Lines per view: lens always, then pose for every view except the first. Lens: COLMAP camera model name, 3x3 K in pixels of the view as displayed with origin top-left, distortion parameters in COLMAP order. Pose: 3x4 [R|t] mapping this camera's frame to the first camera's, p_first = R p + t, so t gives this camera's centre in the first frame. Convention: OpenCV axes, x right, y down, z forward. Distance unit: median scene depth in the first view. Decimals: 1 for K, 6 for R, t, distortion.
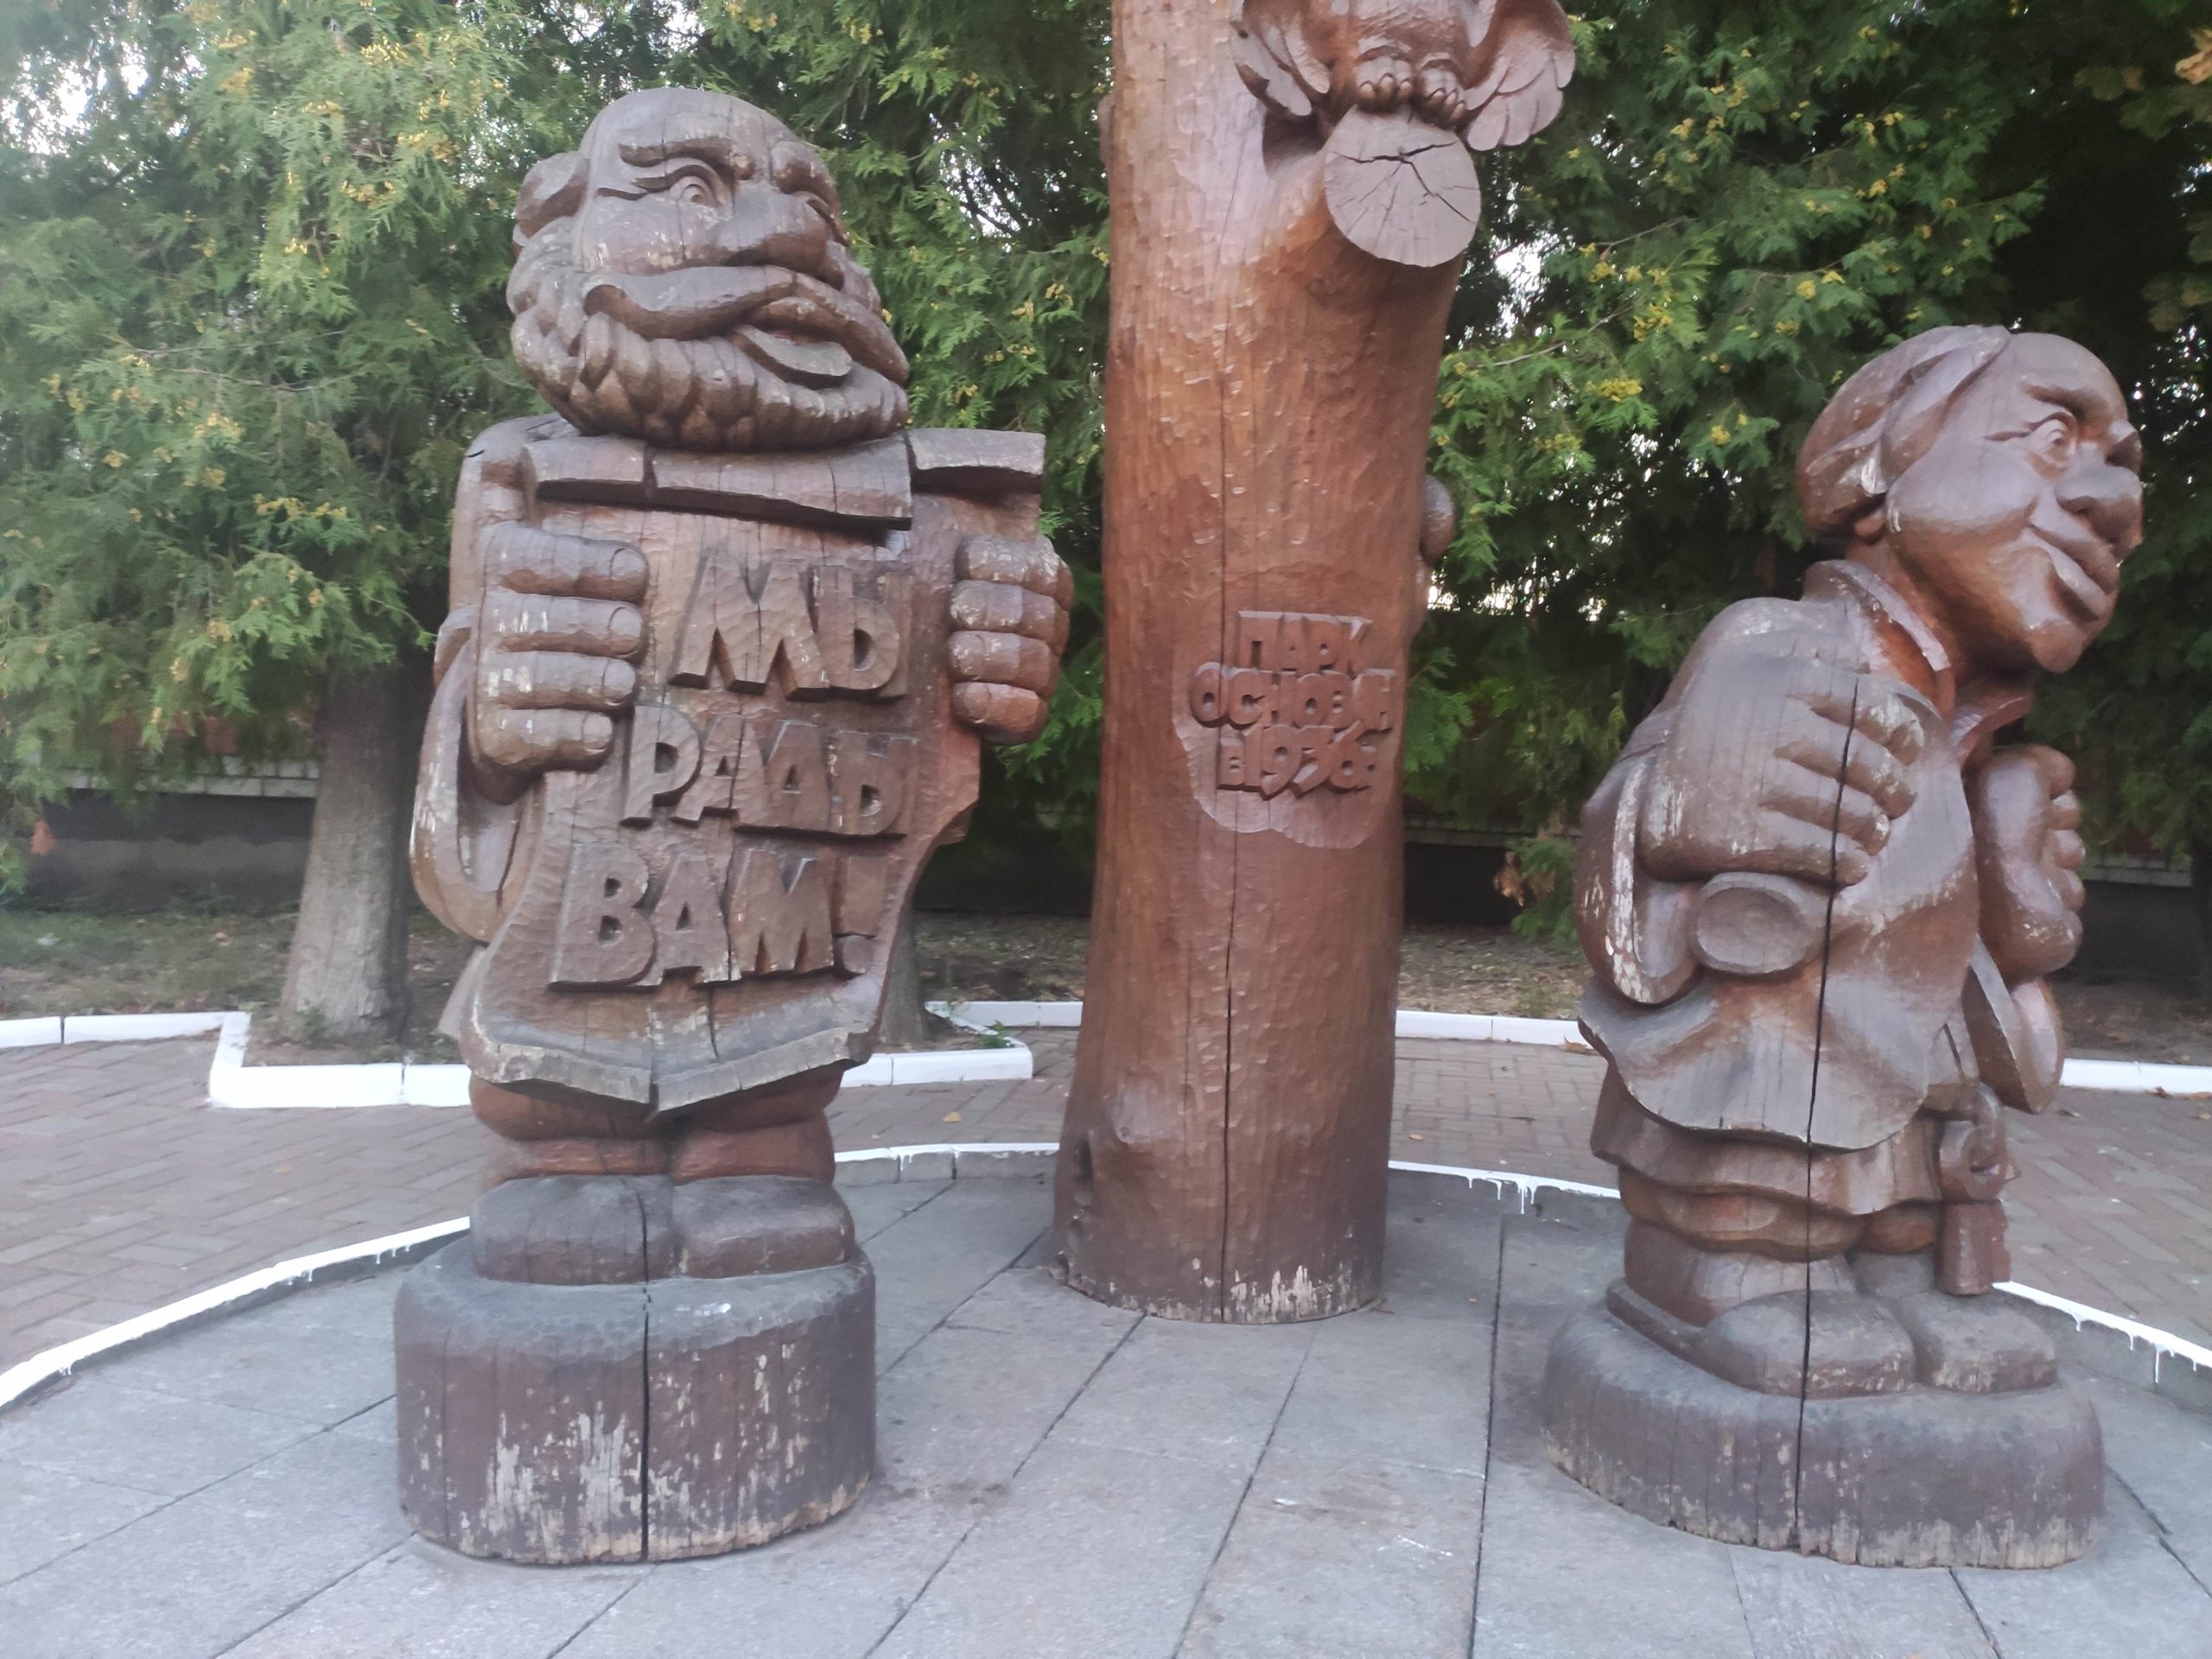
lens RADIAL K [[1668.3, 0, 1106.1], [0, 1668.3, 819.1], [0, 0, 1]] dist [0.115476, -0.192810]
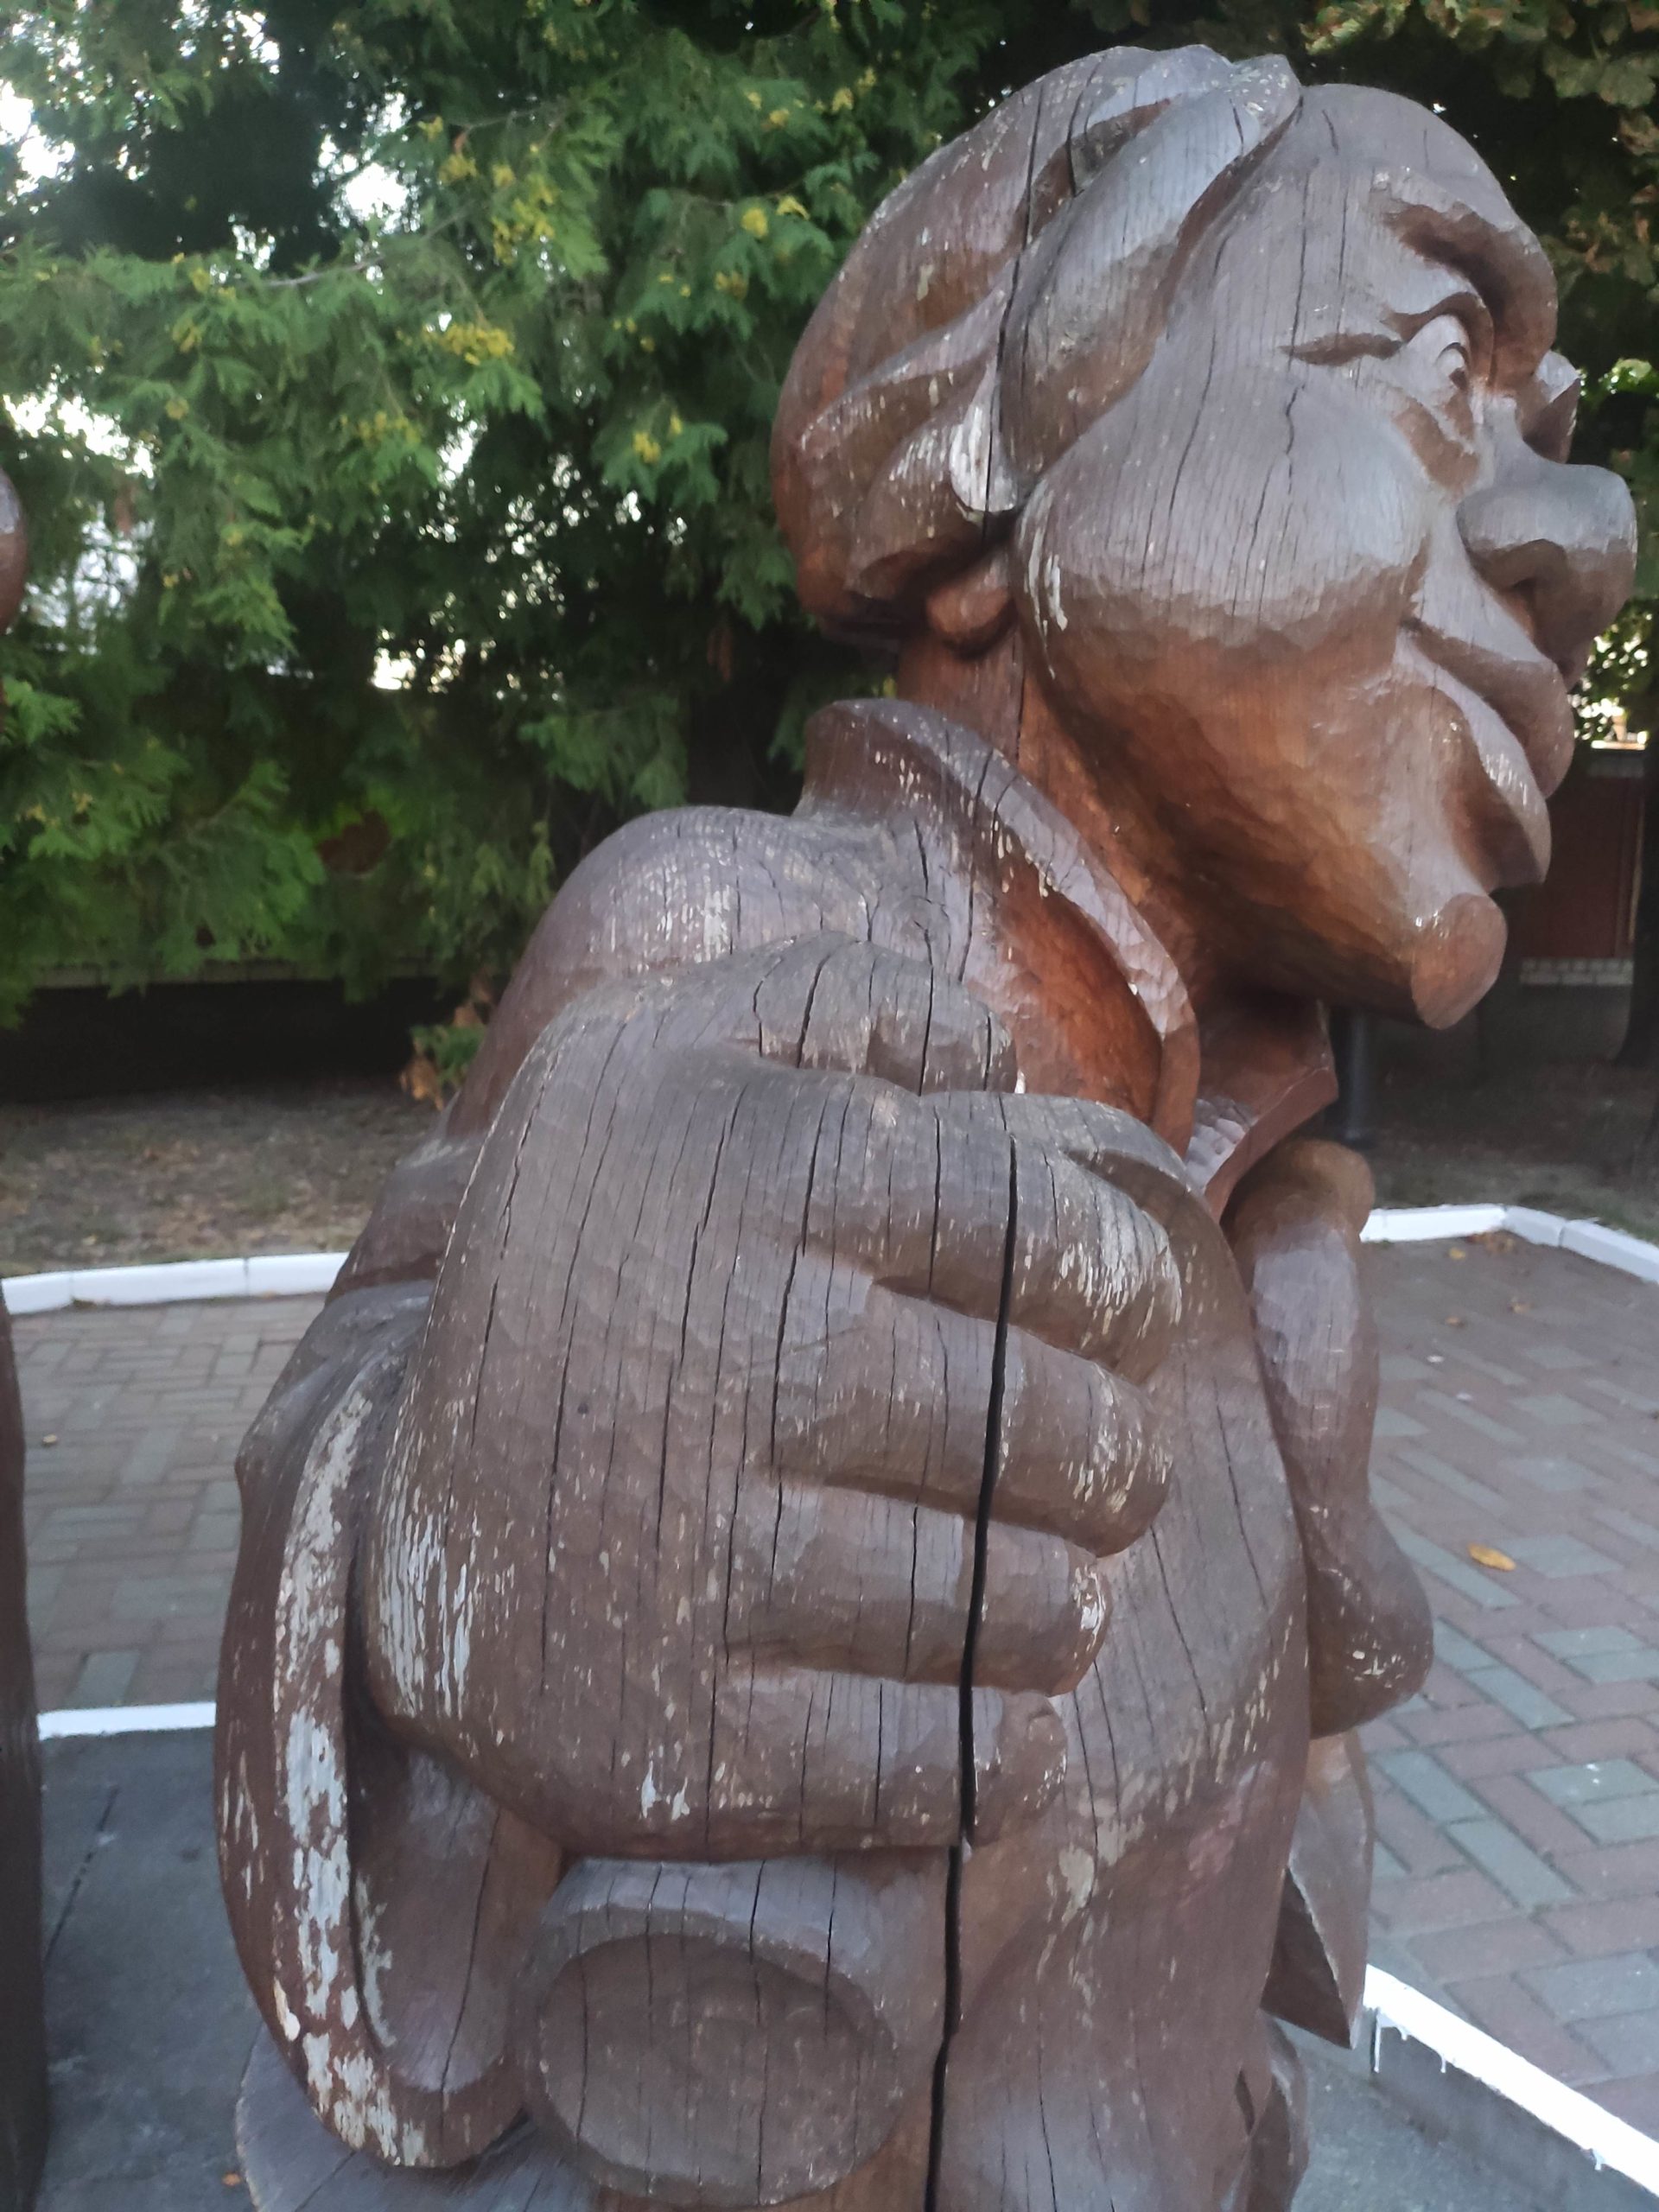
lens RADIAL K [[1668.3, 0, 841.3], [0, 1668.3, 1109.1], [0, 0, 1]] dist [0.115476, -0.192810]
pose [[0.906299, -0.089566, 0.413037, 0.260081], [0.034252, 0.989637, 0.139445, -0.114885], [-0.421246, -0.112231, 0.899975, 0.658053]]
